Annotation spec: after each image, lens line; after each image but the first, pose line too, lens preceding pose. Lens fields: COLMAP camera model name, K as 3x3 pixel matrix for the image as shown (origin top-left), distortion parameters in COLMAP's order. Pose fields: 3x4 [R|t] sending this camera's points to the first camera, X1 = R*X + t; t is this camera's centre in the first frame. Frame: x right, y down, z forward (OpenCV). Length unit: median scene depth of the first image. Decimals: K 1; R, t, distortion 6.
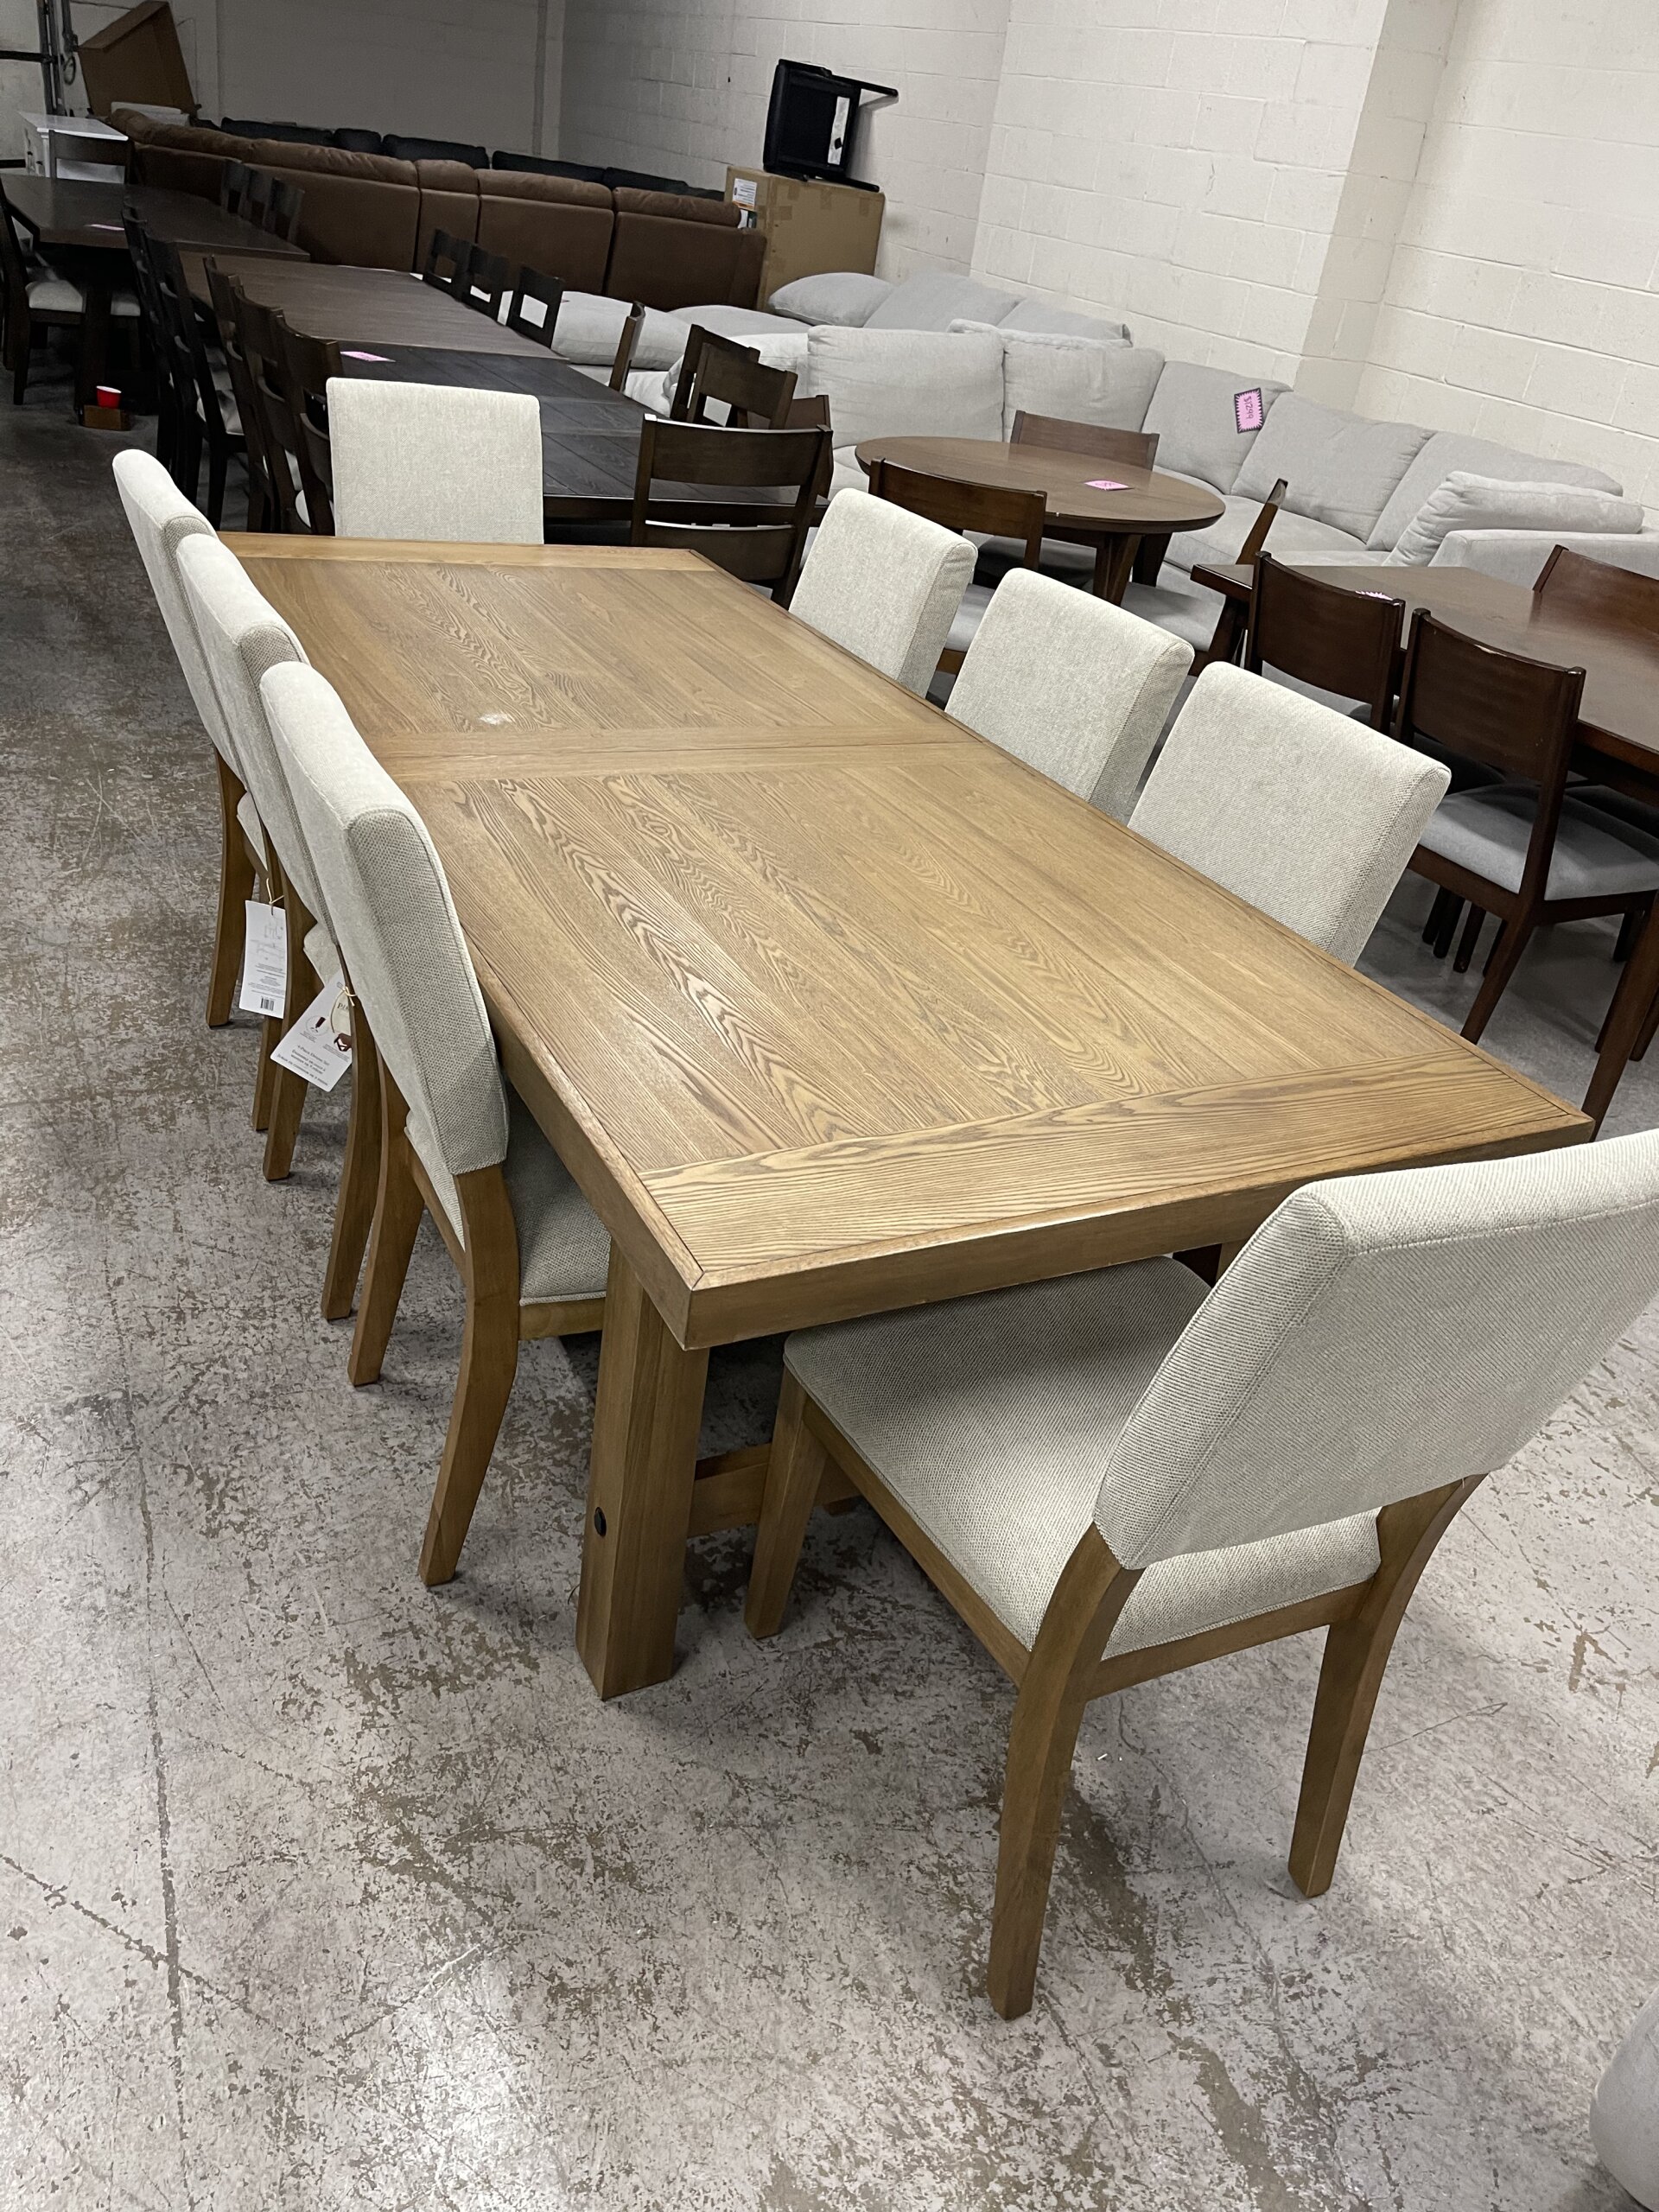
lens RADIAL K [[1655.7, 0, 810.7], [0, 1655.7, 1106.9], [0, 0, 1]] dist [0.081439, -0.109885]
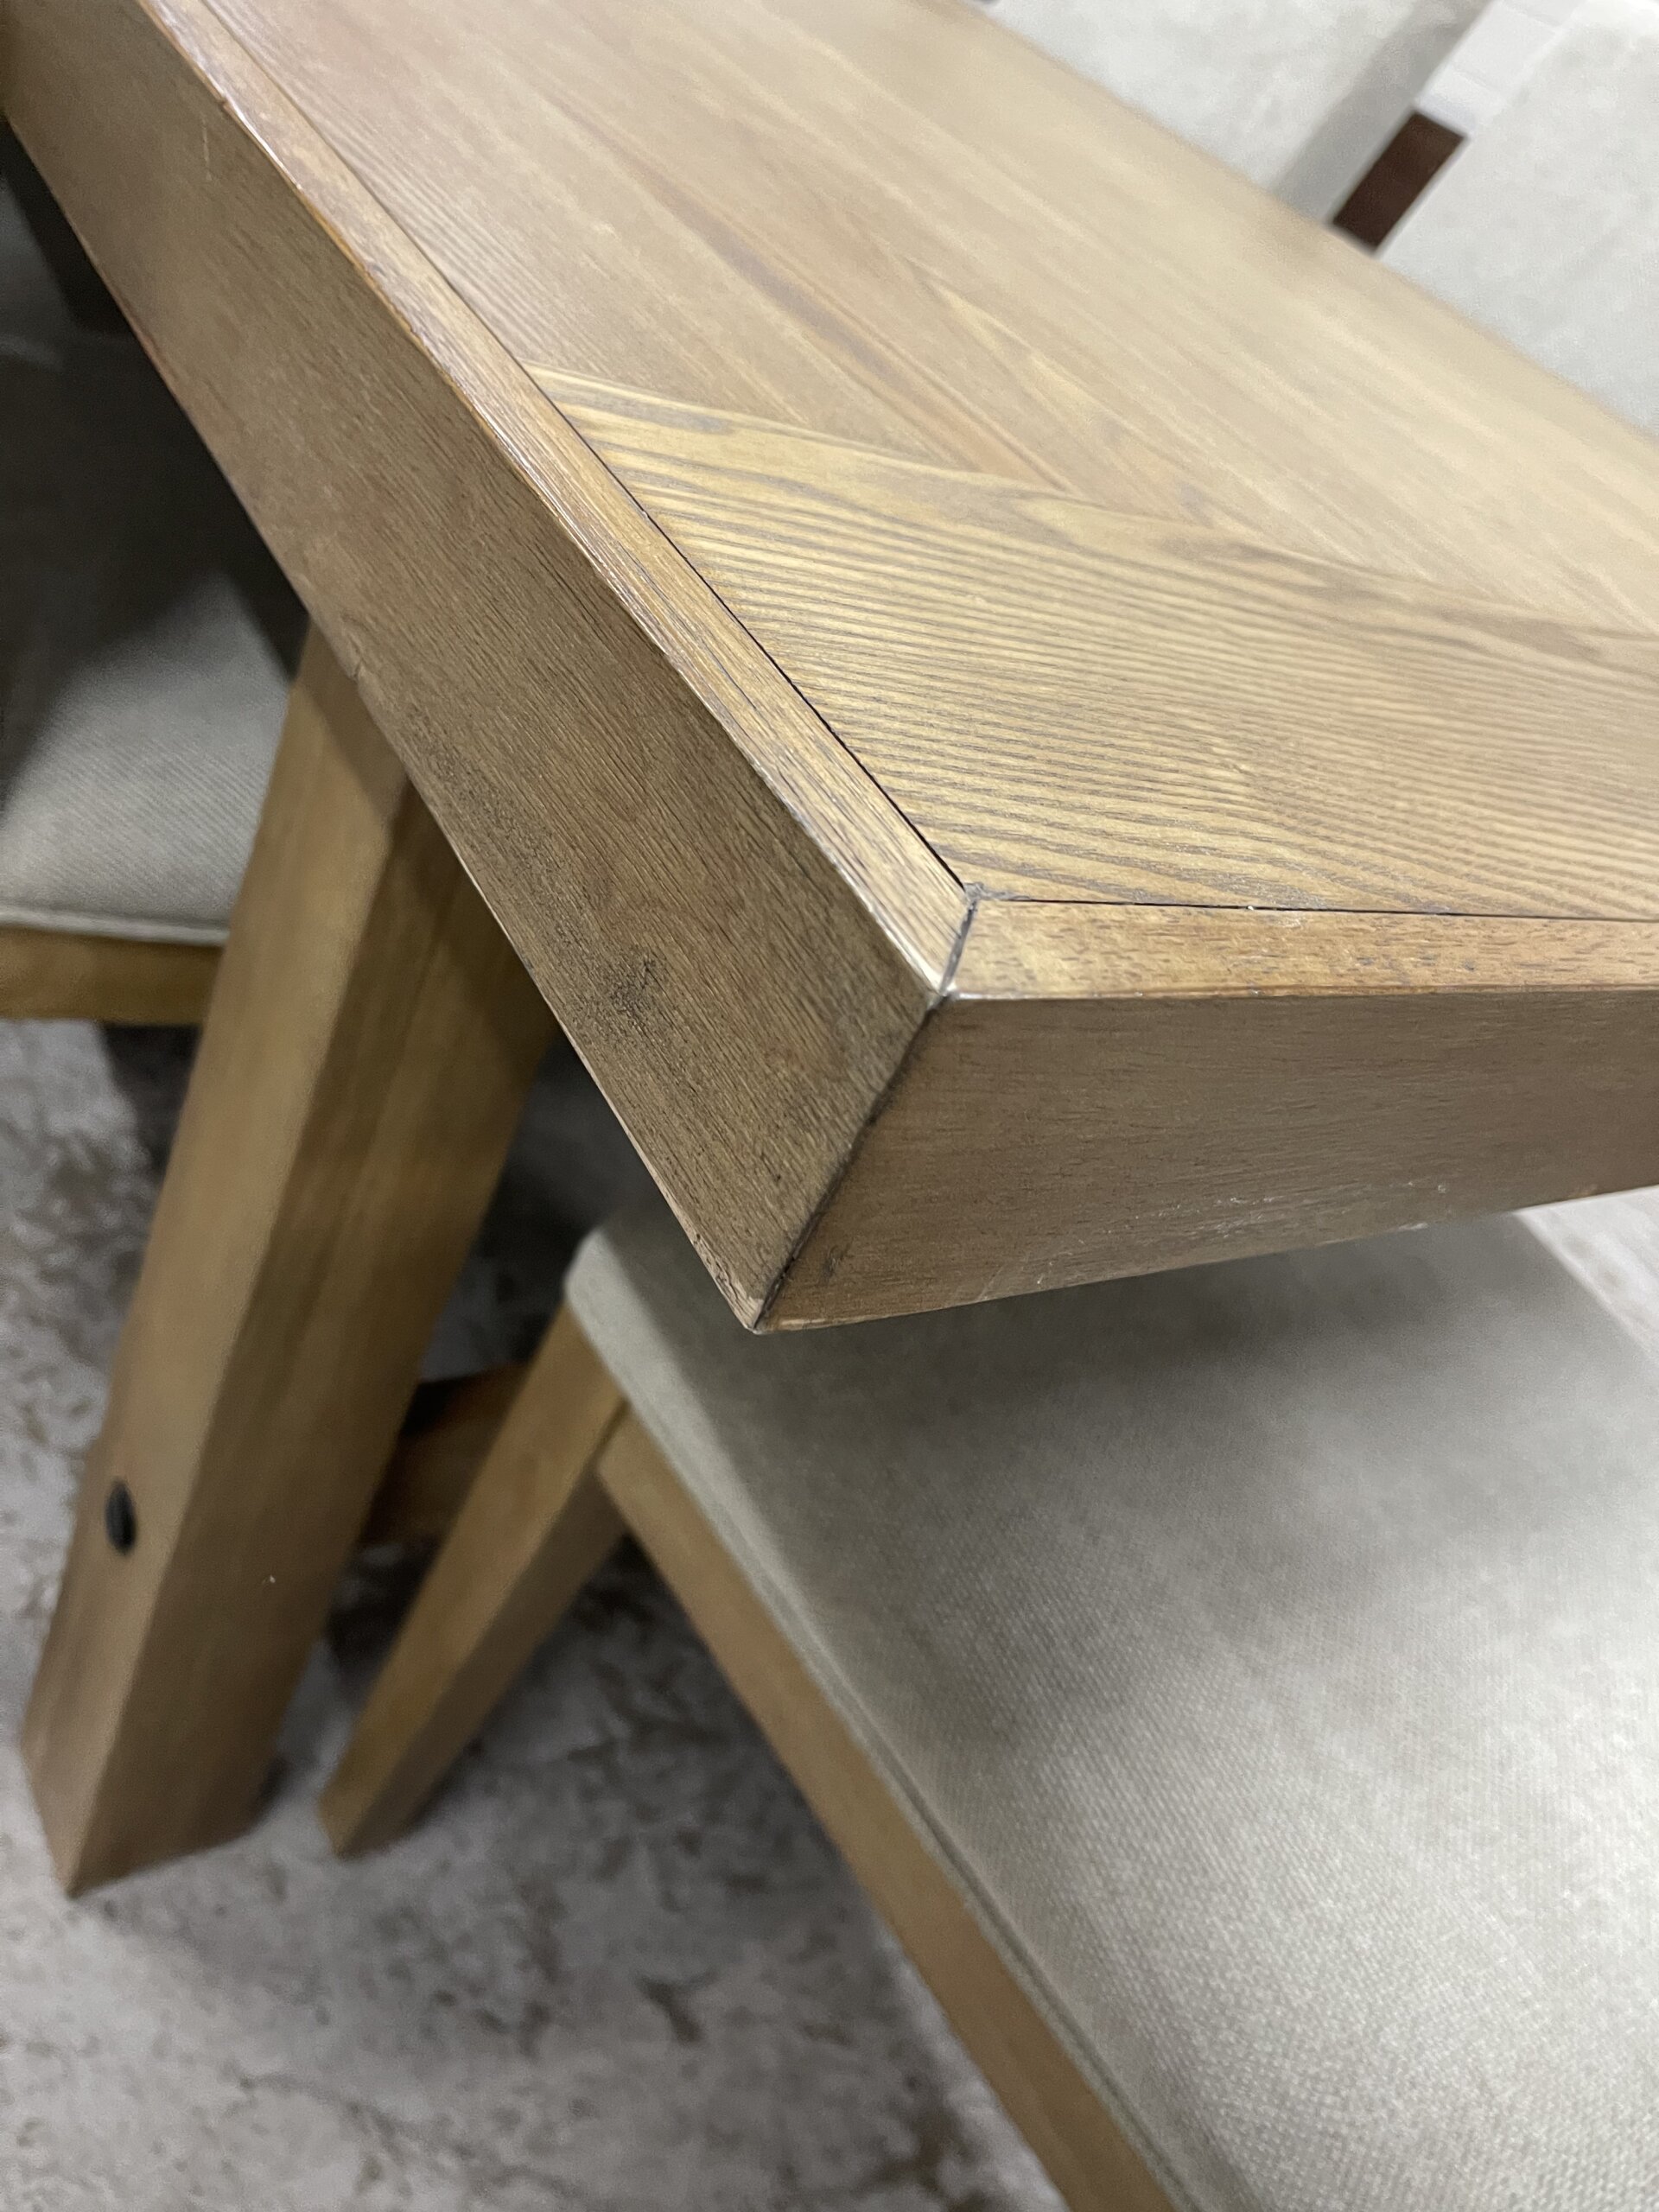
lens RADIAL K [[1701.0, 0, 798.6], [0, 1701.0, 1084.3], [0, 0, 1]] dist [0.067764, -0.115795]
pose [[0.959647, 0.164608, 0.227995, -0.074387], [-0.197203, 0.971927, 0.128329, 0.064290], [-0.200470, -0.168112, 0.965168, 0.541445]]
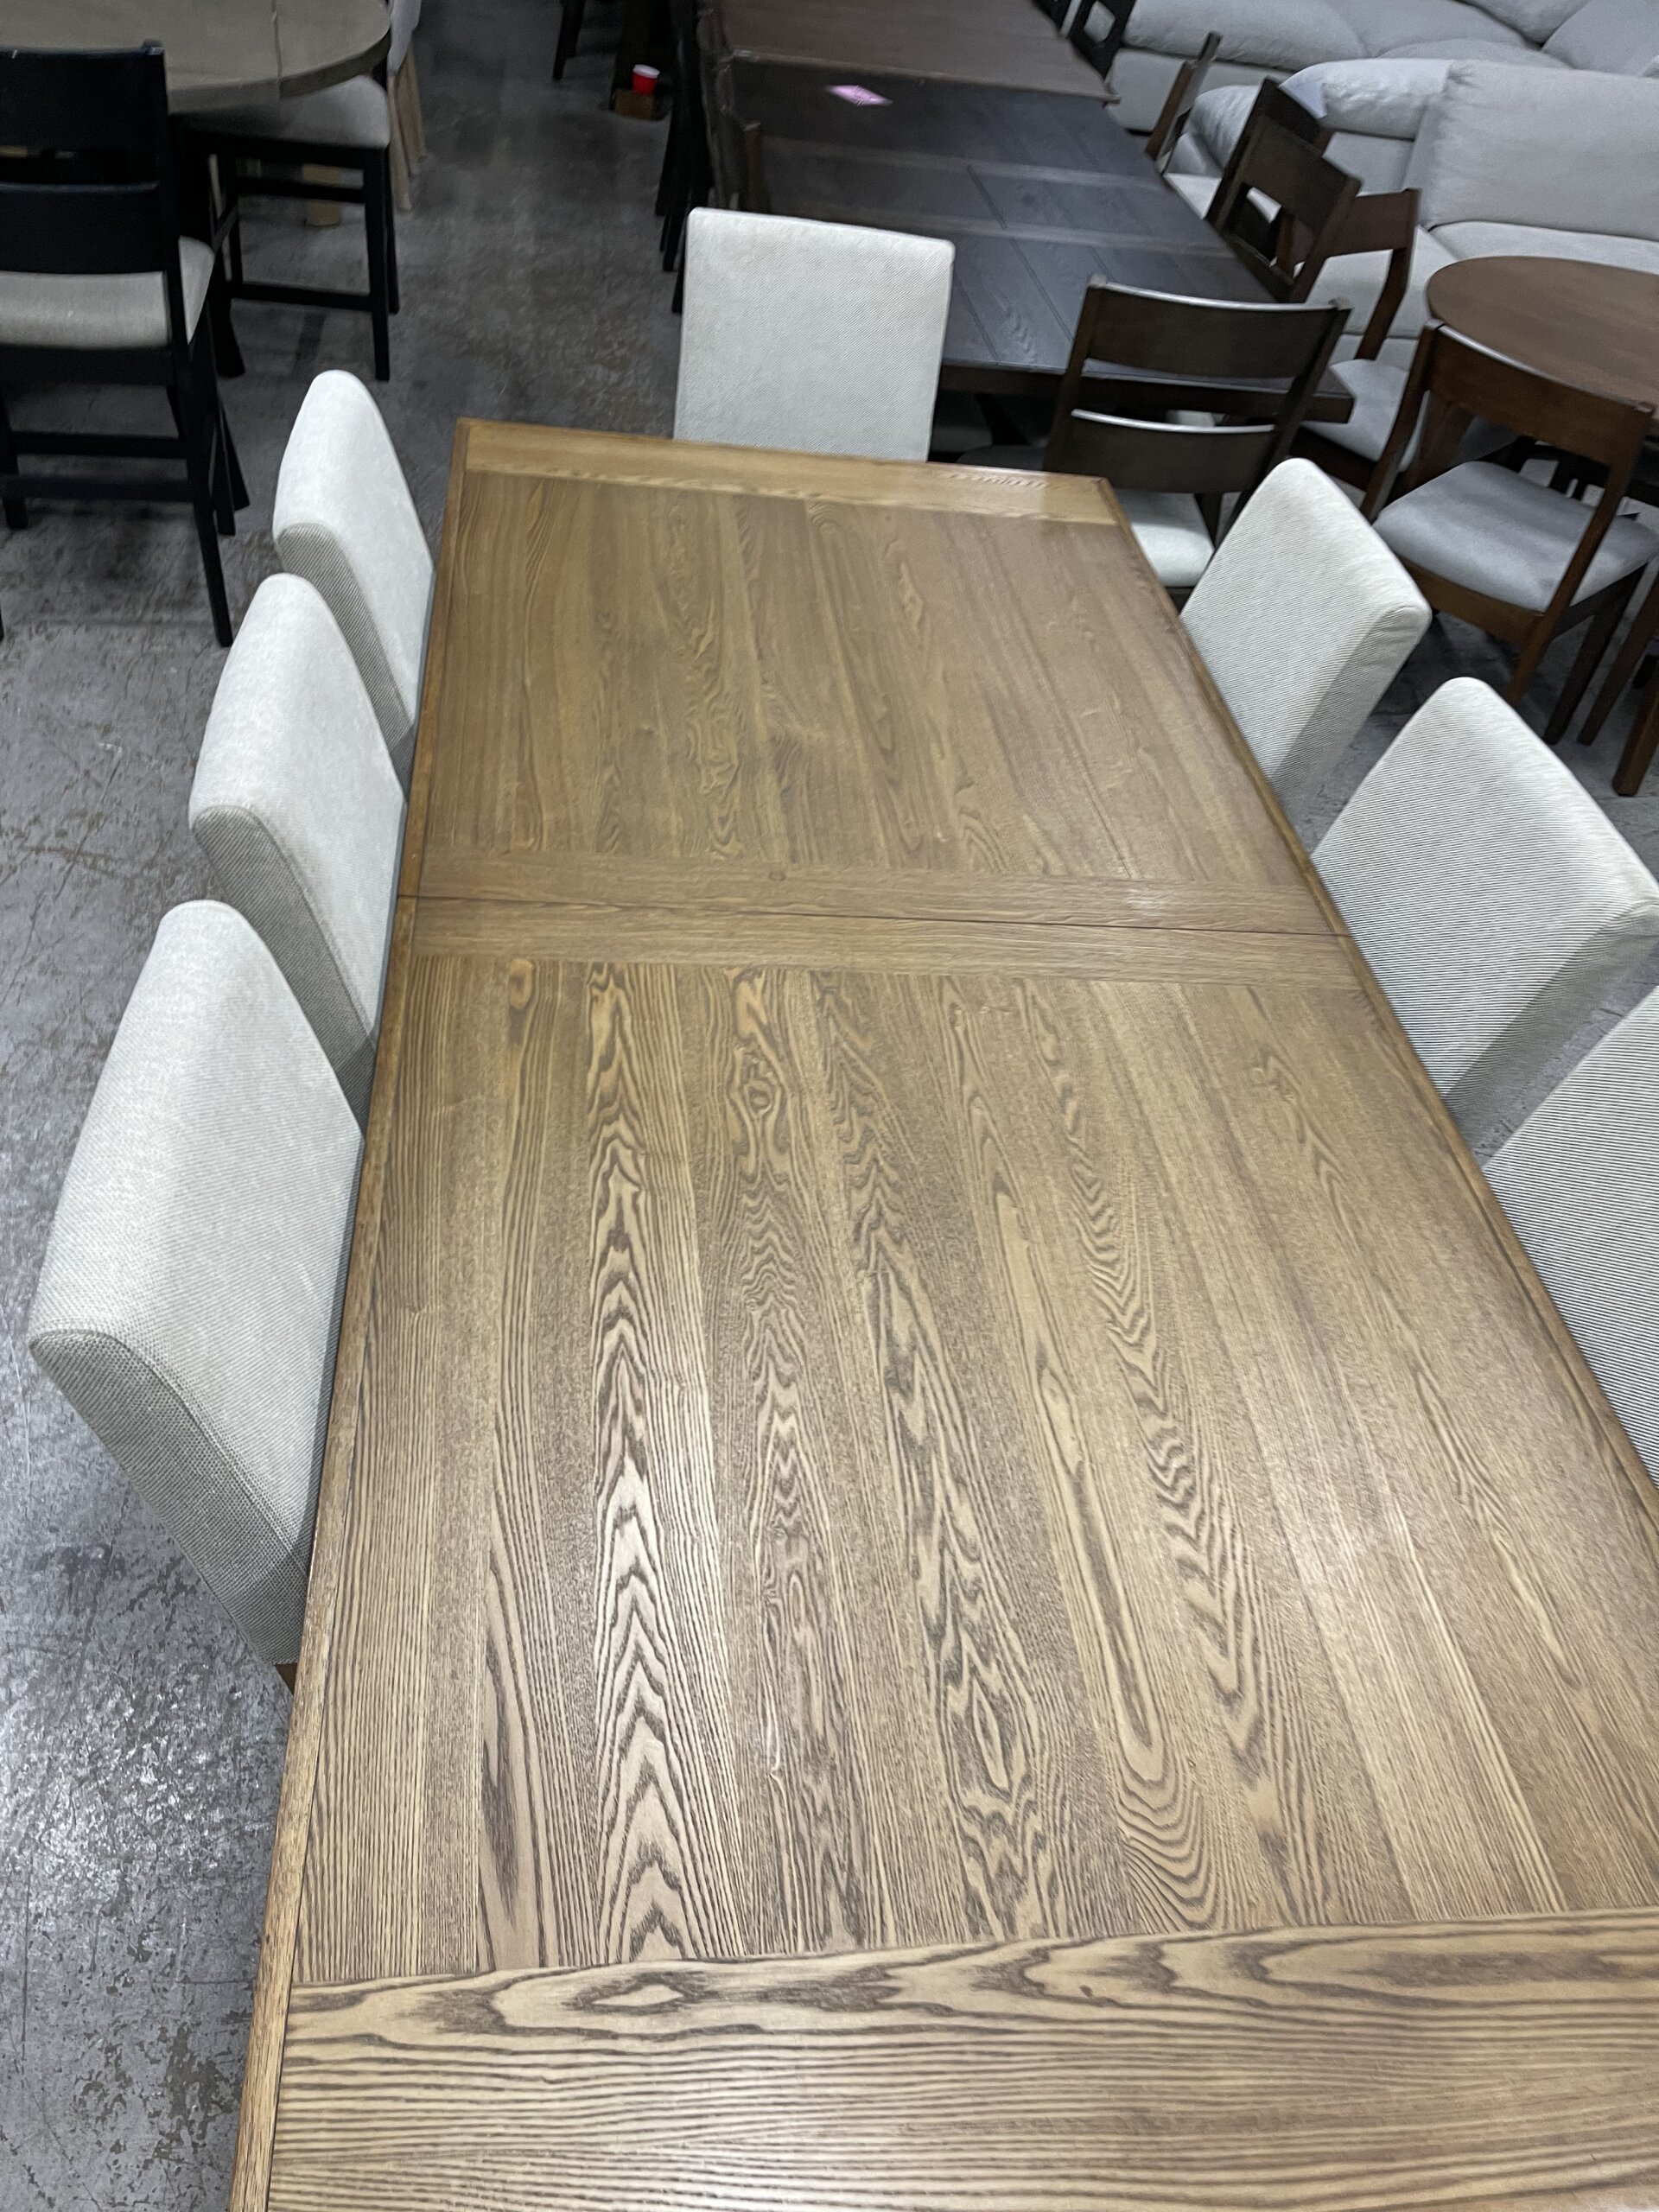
lens RADIAL K [[1653.7, 0, 818.0], [0, 1653.7, 1105.4], [0, 0, 1]] dist [0.077790, -0.100543]
pose [[0.936733, 0.231798, -0.262298, 0.127679], [-0.181240, 0.962239, 0.203095, -0.327547], [0.299471, -0.142707, 0.943373, 0.339486]]
